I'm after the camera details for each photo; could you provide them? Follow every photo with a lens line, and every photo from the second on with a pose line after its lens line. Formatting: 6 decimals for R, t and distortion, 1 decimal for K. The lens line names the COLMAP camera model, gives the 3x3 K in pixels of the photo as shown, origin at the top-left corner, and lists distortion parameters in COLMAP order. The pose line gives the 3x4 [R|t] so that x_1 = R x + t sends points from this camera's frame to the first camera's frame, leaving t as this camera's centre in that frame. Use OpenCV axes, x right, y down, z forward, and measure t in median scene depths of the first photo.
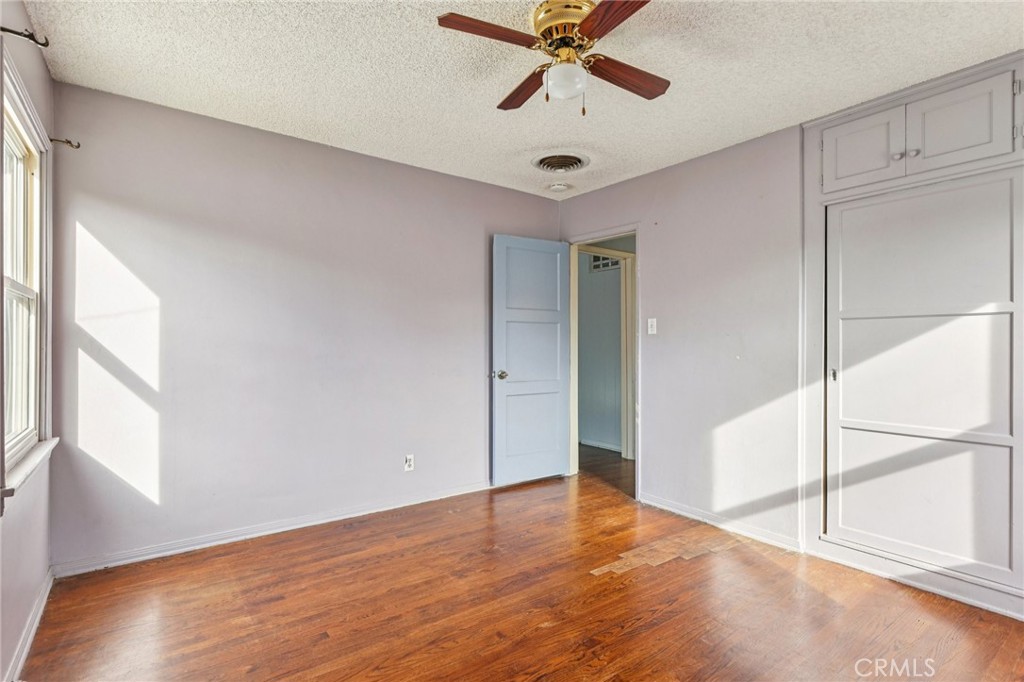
lens RADIAL K [[496.5, 0, 509.5], [0, 496.5, 343.4], [0, 0, 1]] dist [-0.003726, -0.000280]
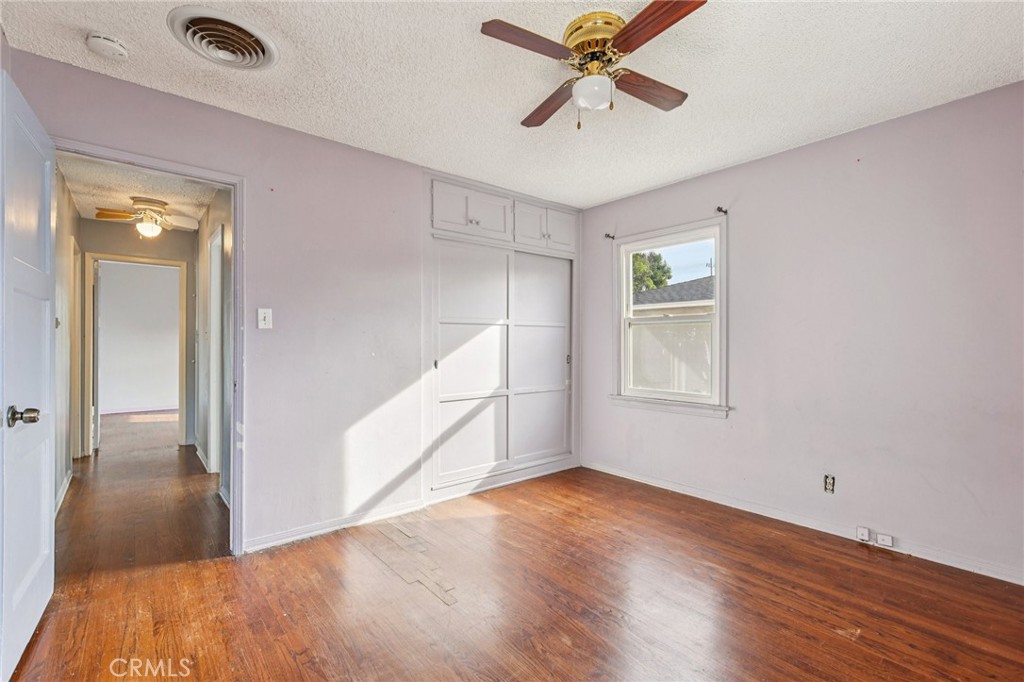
lens RADIAL K [[460.1, 0, 504.7], [0, 460.1, 337.0], [0, 0, 1]] dist [-0.000089, 0.000160]
pose [[-0.052798, 0.005307, 0.998591, -0.718628], [-0.004286, 0.999975, -0.005541, -0.005494], [-0.998596, -0.004573, -0.052773, 1.045828]]
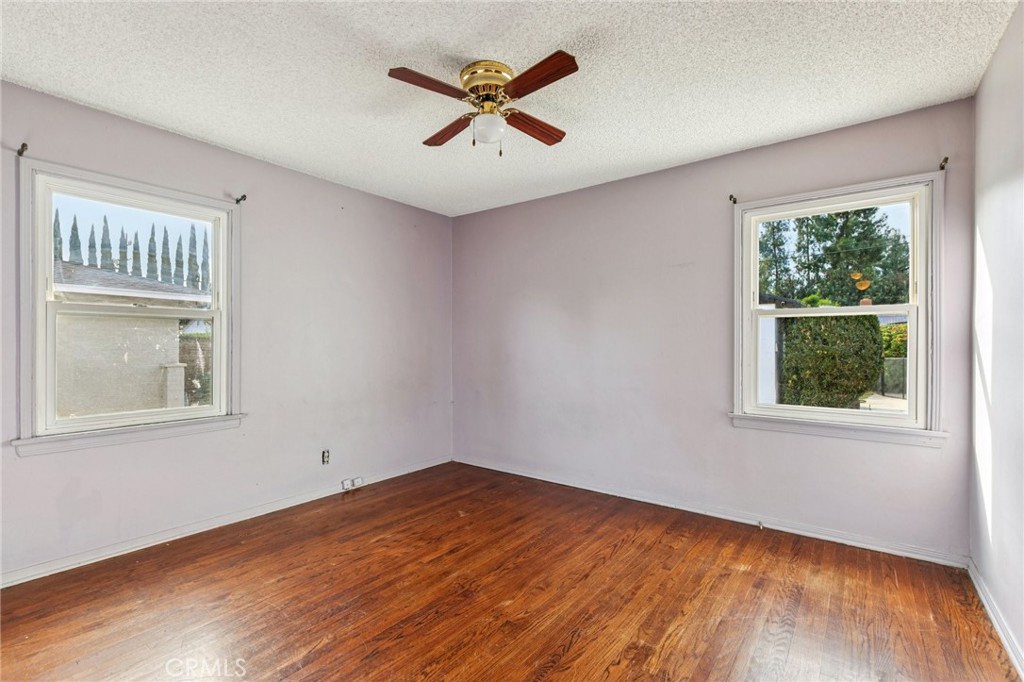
lens RADIAL K [[460.1, 0, 510.2], [0, 460.1, 345.0], [0, 0, 1]] dist [-0.000089, 0.000160]
pose [[-0.960498, -0.006326, -0.278214, 0.315305], [-0.005593, 0.999978, -0.003429, 0.003584], [0.278229, -0.001737, -0.960513, 1.769901]]
